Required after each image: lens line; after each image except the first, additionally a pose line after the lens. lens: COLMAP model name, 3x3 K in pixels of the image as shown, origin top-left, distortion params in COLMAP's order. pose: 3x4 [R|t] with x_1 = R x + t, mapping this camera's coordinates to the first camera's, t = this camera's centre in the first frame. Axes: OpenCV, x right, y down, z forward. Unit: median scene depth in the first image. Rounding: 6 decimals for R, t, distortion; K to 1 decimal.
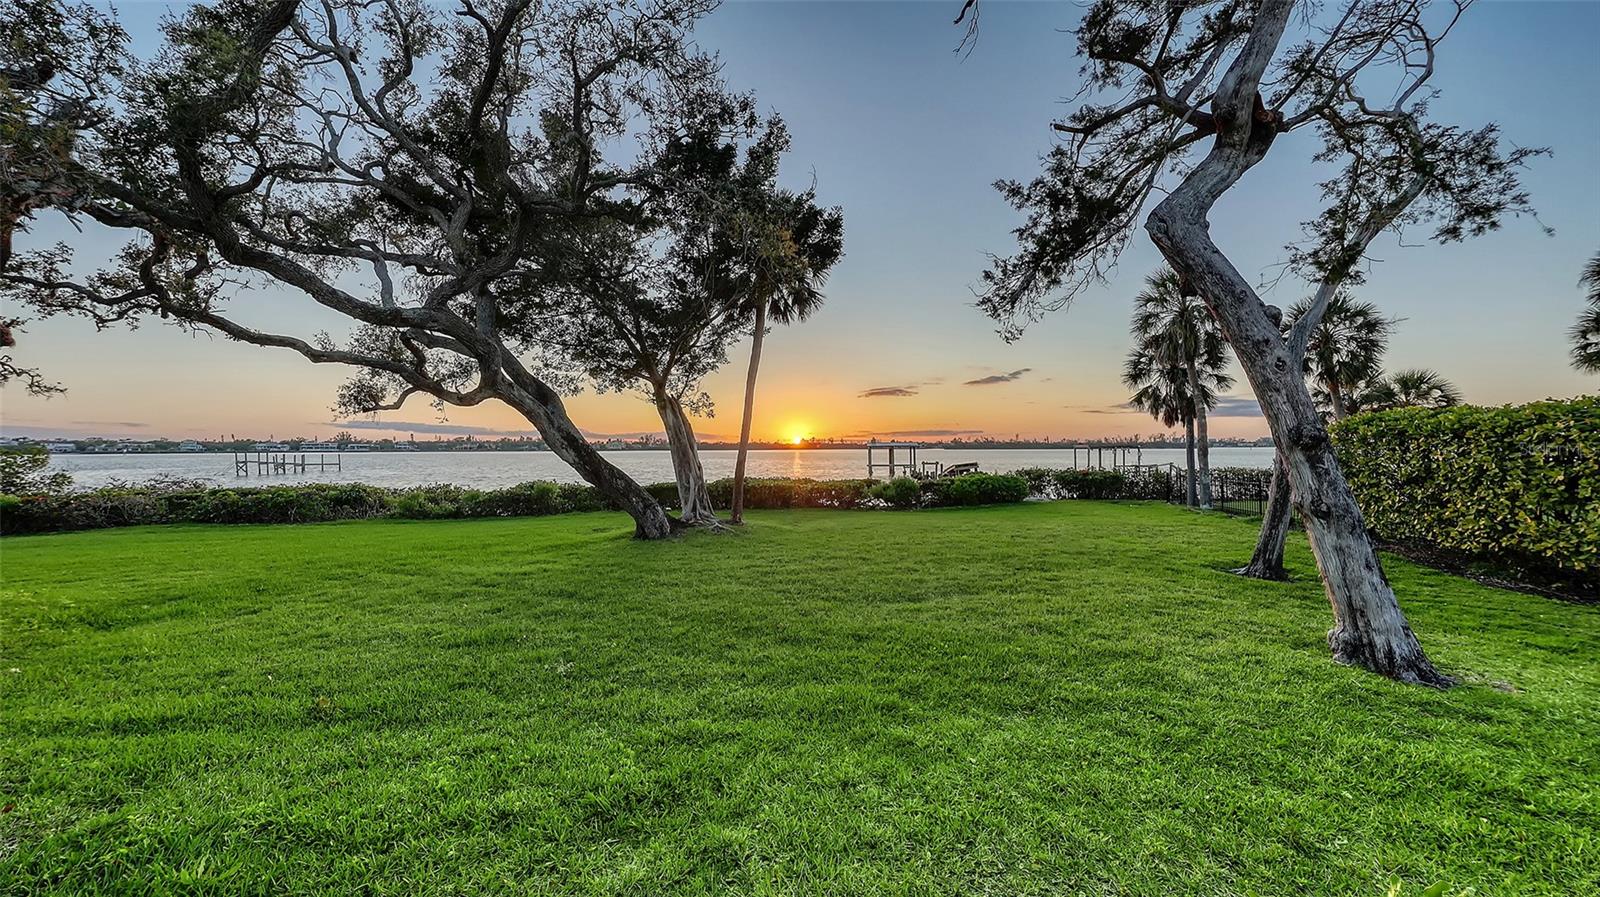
lens RADIAL K [[588.0, 0, 807.3], [0, 588.0, 442.4], [0, 0, 1]] dist [0.009041, 0.000161]
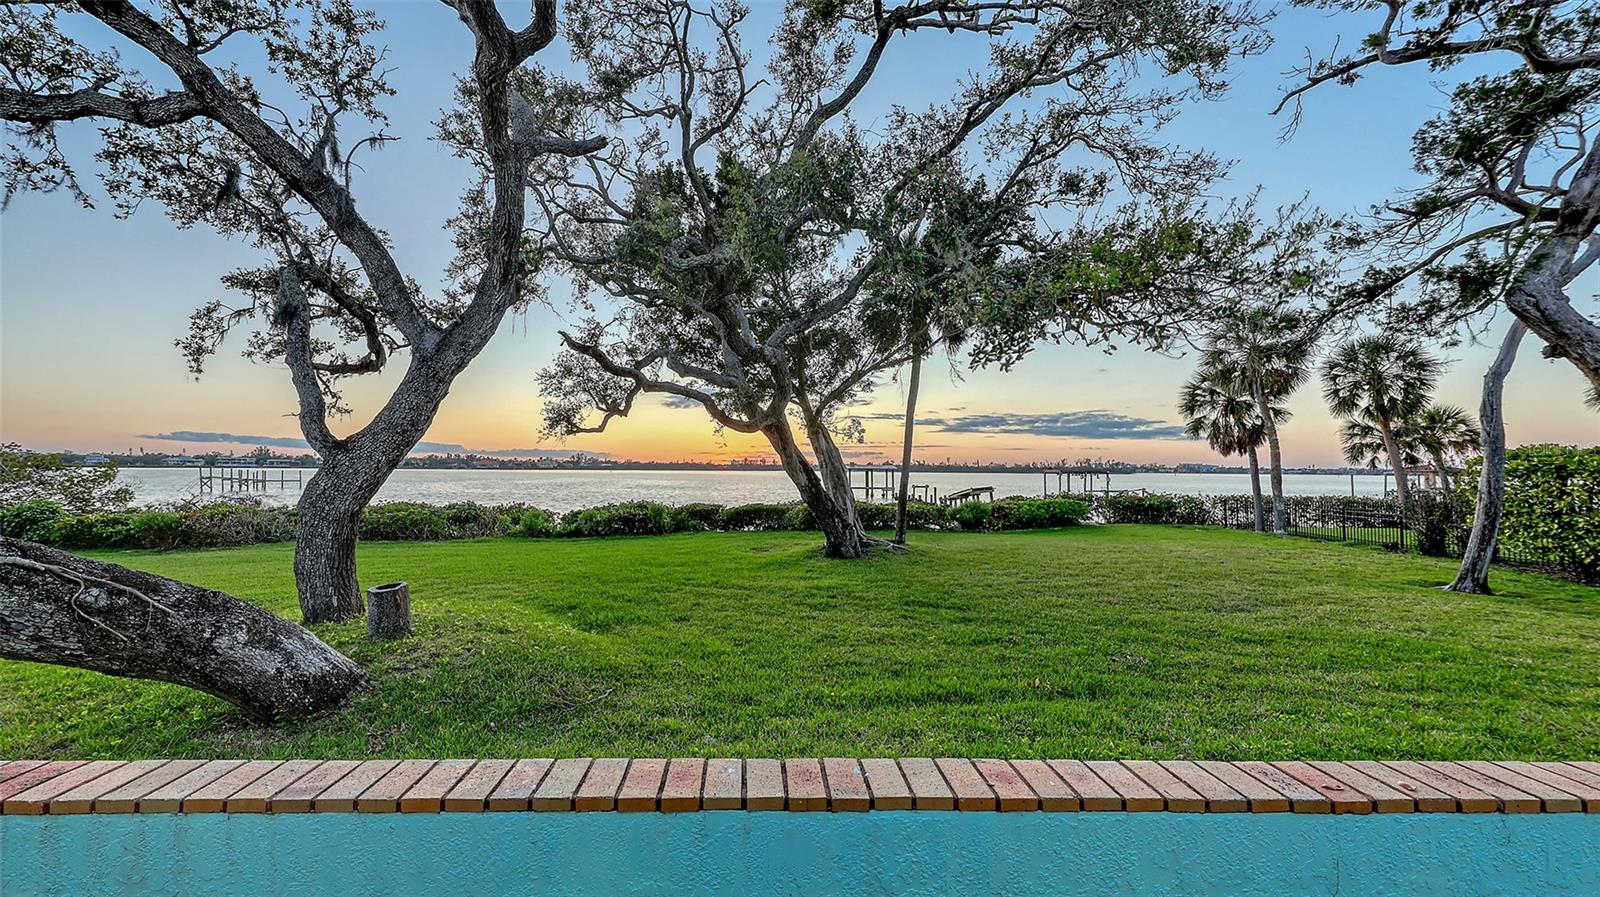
lens RADIAL K [[588.0, 0, 799.9], [0, 588.0, 458.1], [0, 0, 1]] dist [0.009041, 0.000161]
pose [[0.998917, 0.012372, 0.044855, -0.226456], [-0.011951, 0.999882, -0.009639, -0.002697], [-0.044969, 0.009093, 0.998947, -0.035506]]
